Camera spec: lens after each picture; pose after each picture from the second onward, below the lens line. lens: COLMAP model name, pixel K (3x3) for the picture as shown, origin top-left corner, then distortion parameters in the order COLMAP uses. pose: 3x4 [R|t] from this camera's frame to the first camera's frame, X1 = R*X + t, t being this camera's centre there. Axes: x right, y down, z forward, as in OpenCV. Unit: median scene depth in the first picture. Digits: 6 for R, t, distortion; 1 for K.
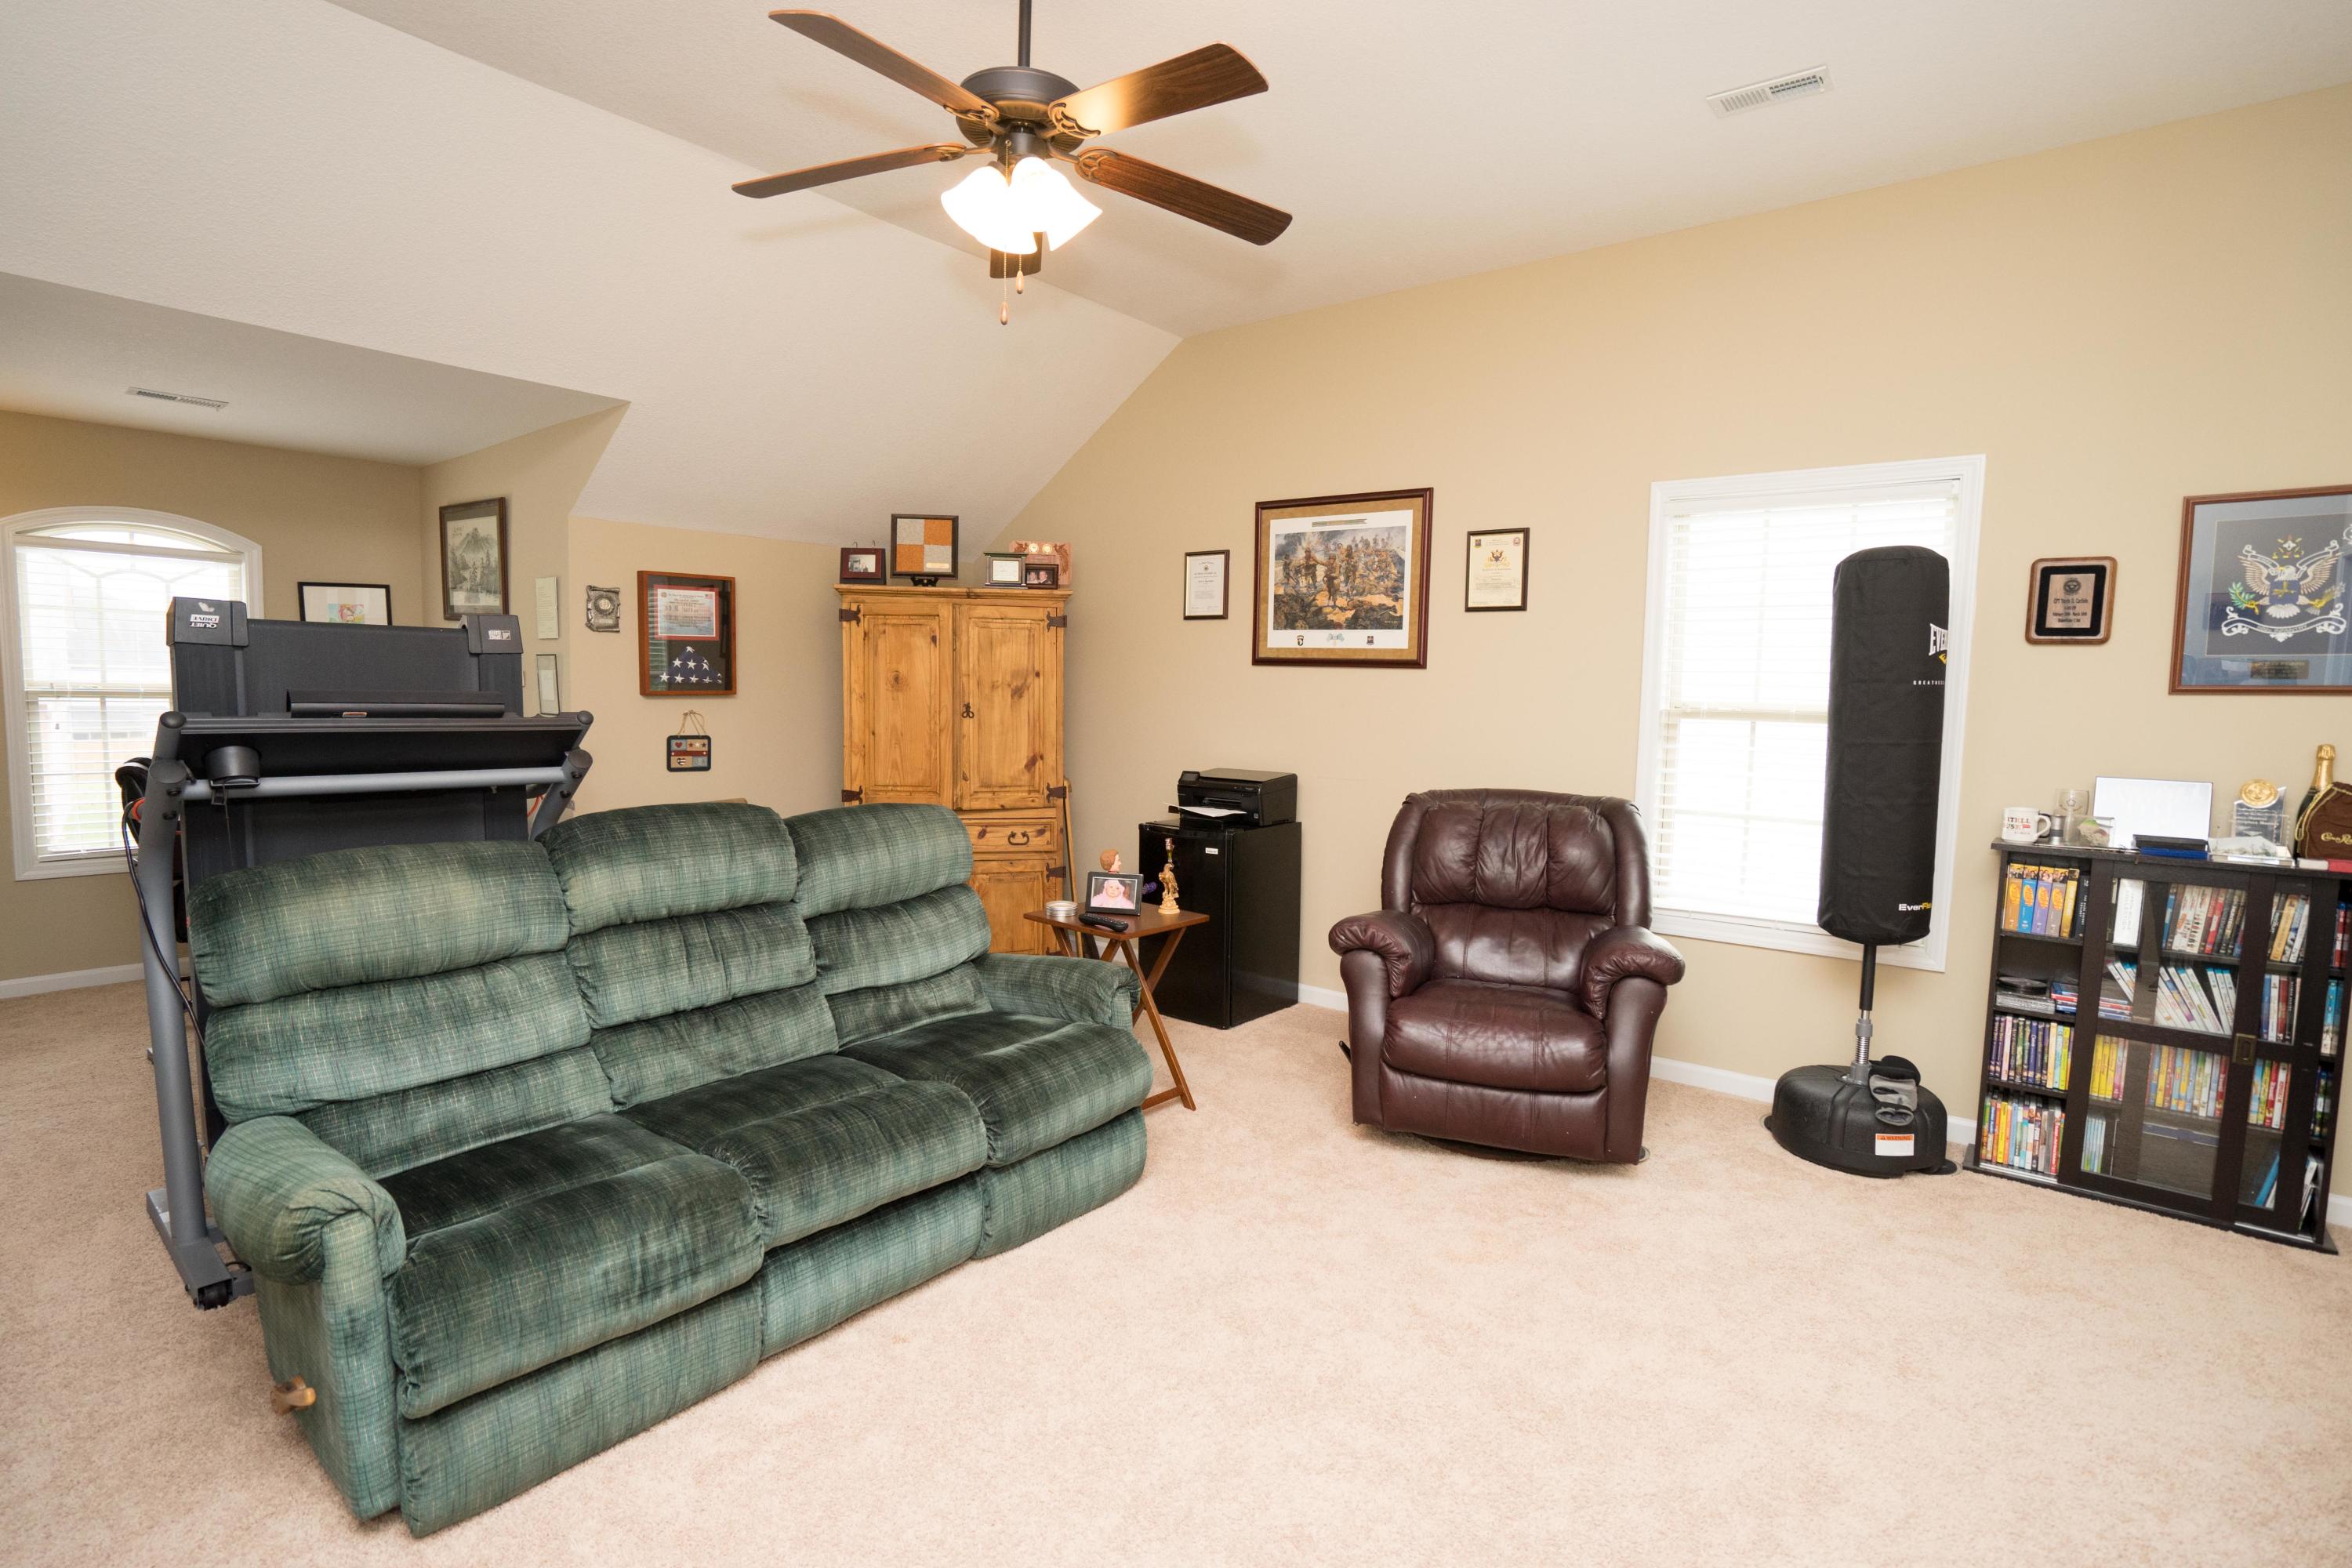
lens RADIAL K [[1134.2, 0, 1181.2], [0, 1134.2, 770.3], [0, 0, 1]] dist [-0.056068, 0.020117]
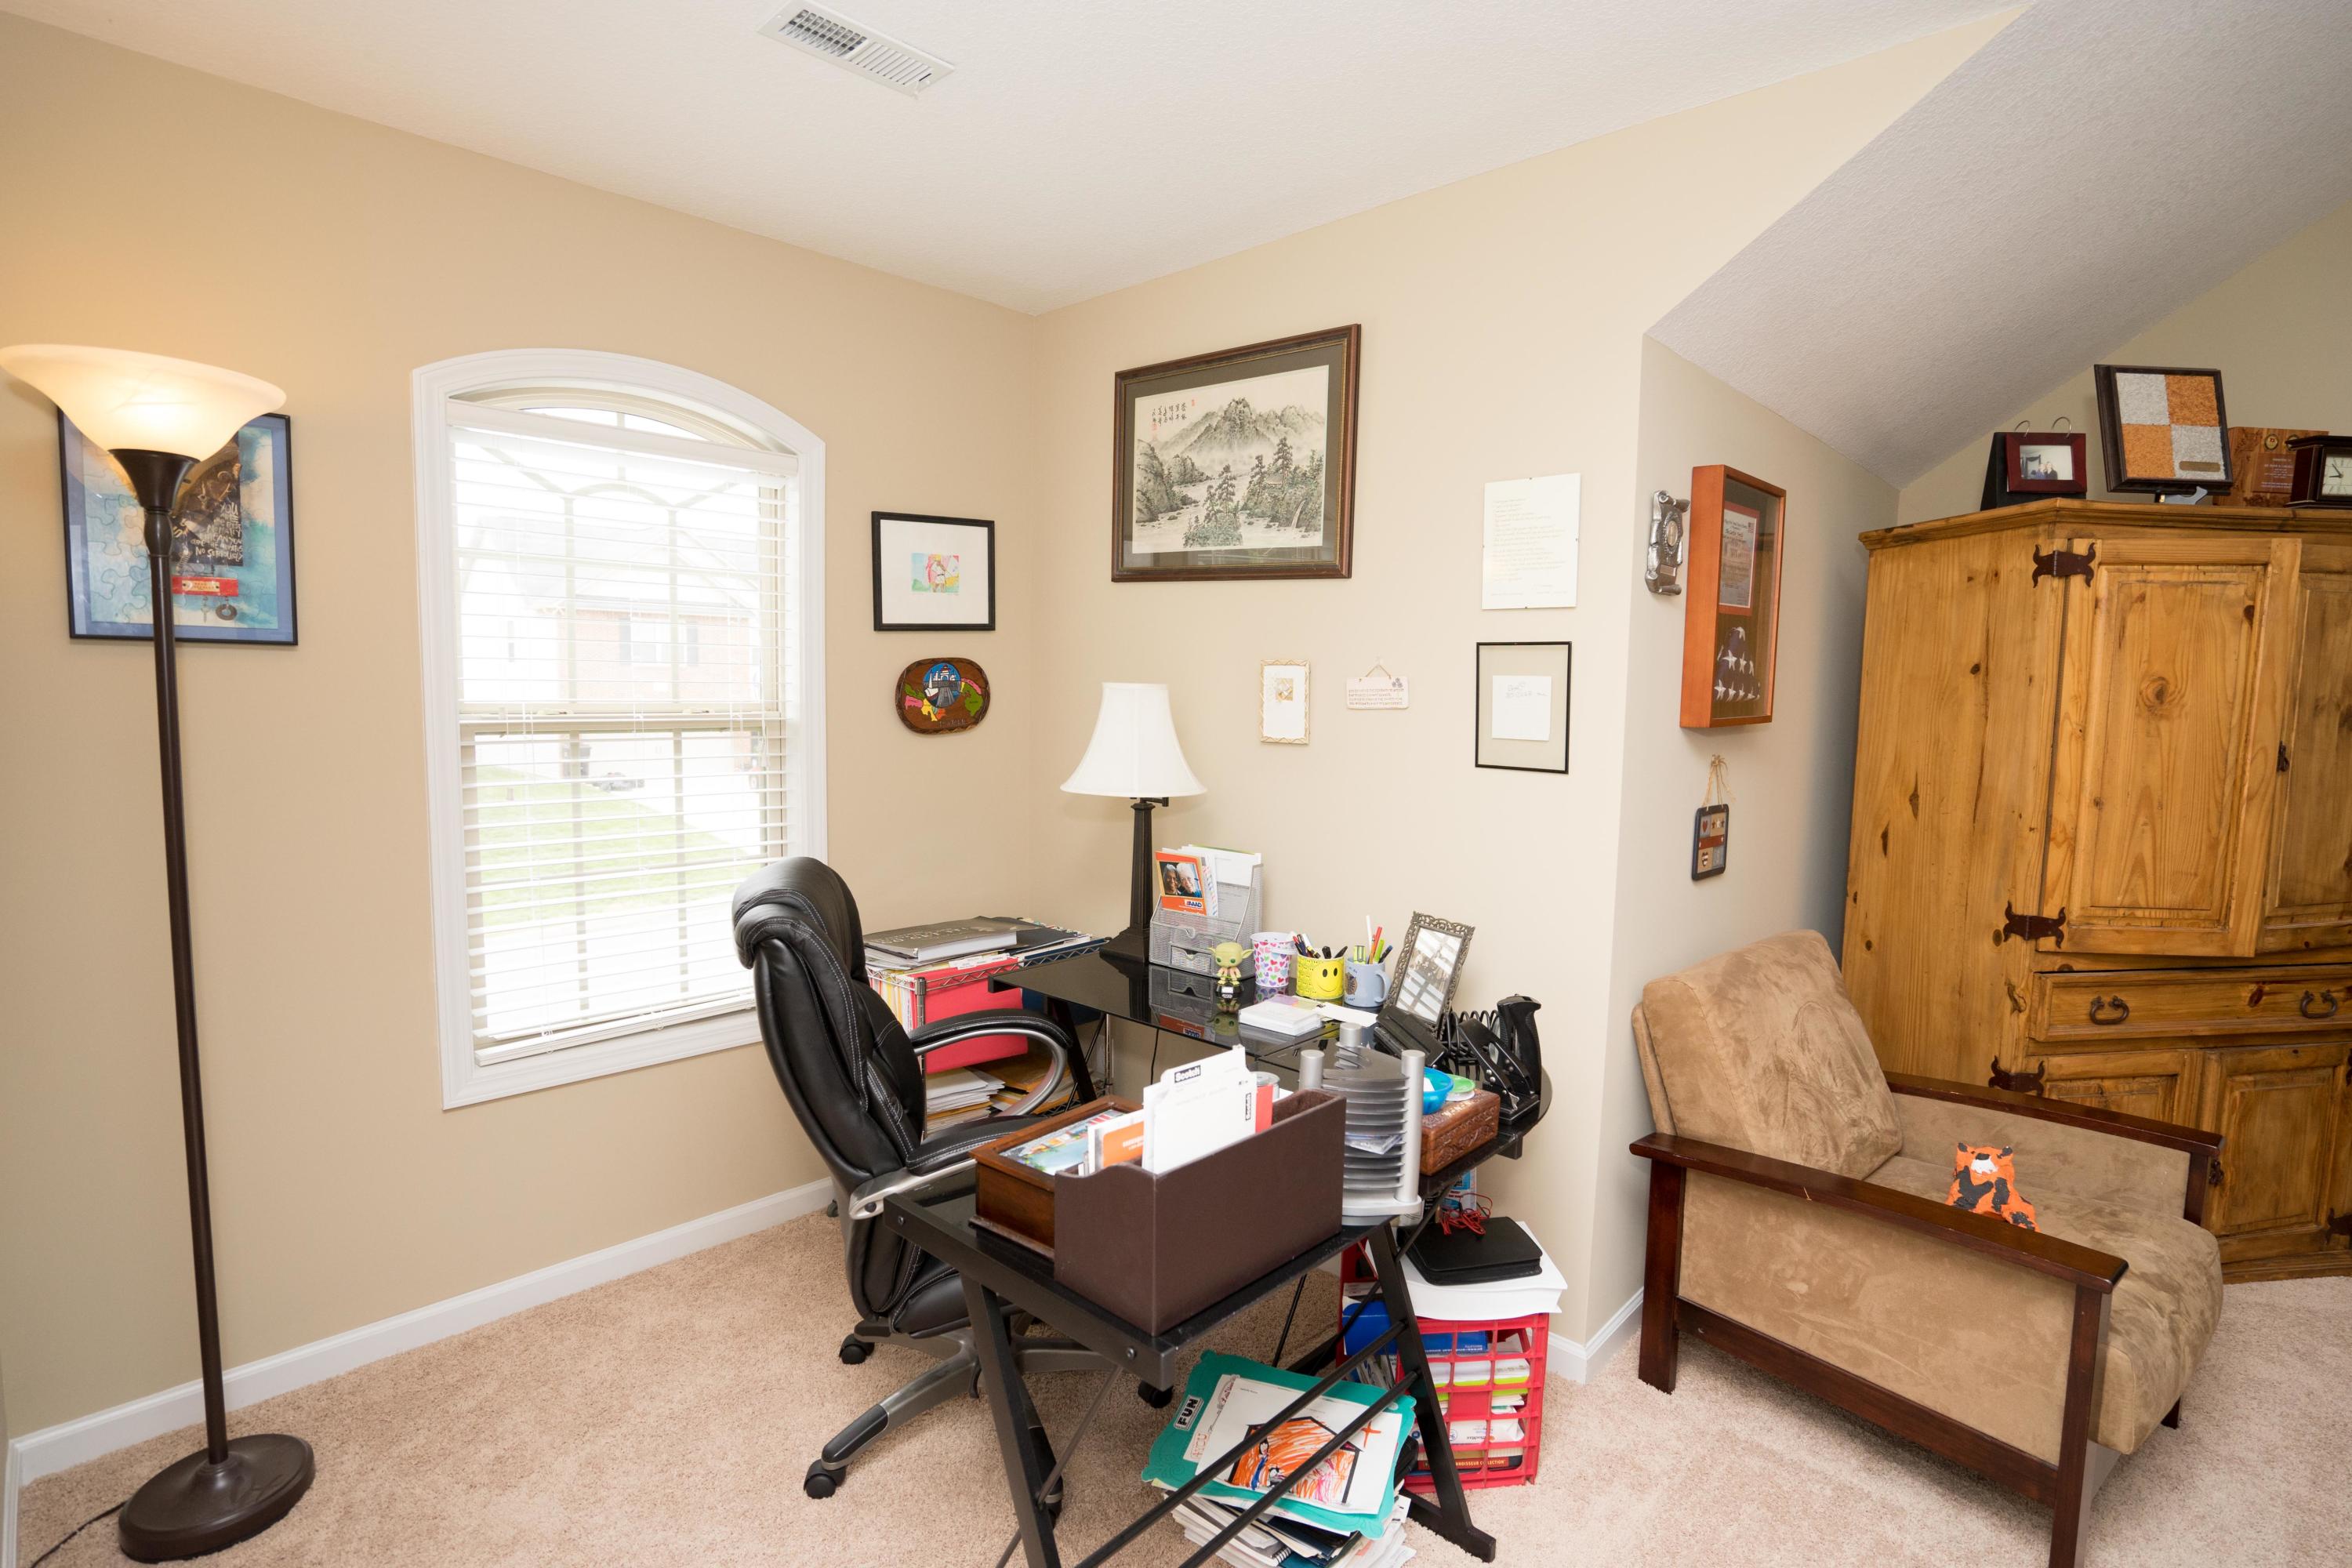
lens RADIAL K [[1134.2, 0, 1172.8], [0, 1134.2, 777.2], [0, 0, 1]] dist [-0.056068, 0.020117]
pose [[0.996579, 0.001439, -0.082636, -0.875389], [-0.000755, 0.999965, 0.008315, -0.065357], [0.082645, -0.008224, 0.996545, 0.663528]]
